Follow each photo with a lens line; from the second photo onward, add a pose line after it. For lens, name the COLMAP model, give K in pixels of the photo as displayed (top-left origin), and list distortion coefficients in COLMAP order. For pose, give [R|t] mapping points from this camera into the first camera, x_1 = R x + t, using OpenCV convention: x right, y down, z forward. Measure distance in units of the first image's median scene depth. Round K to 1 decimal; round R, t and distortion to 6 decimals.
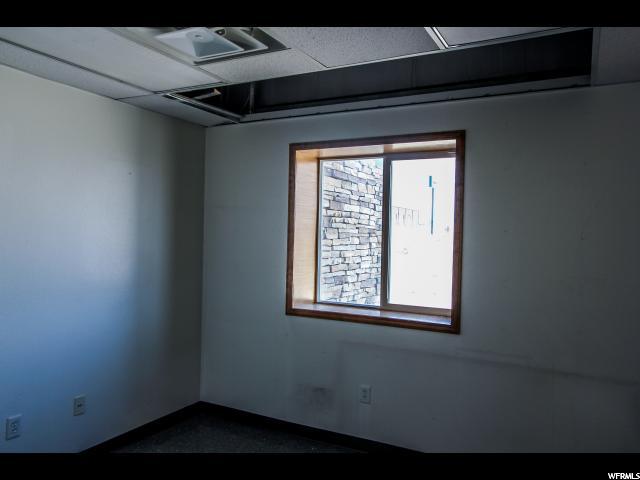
lens RADIAL K [[504.7, 0, 320.0], [0, 504.7, 240.0], [0, 0, 1]] dist [0.124911, -0.001939]
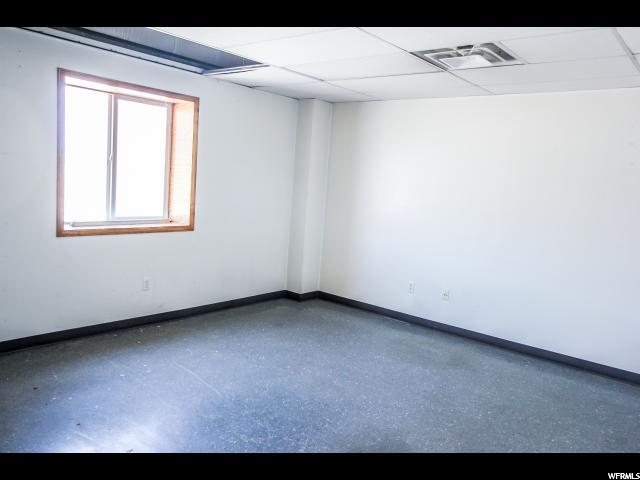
lens RADIAL K [[504.7, 0, 320.0], [0, 504.7, 240.0], [0, 0, 1]] dist [0.124911, -0.001939]
pose [[0.217613, -0.128005, 0.967605, -0.985563], [-0.052333, 0.988407, 0.142526, -0.027056], [-0.974631, -0.081653, 0.208391, 0.248520]]
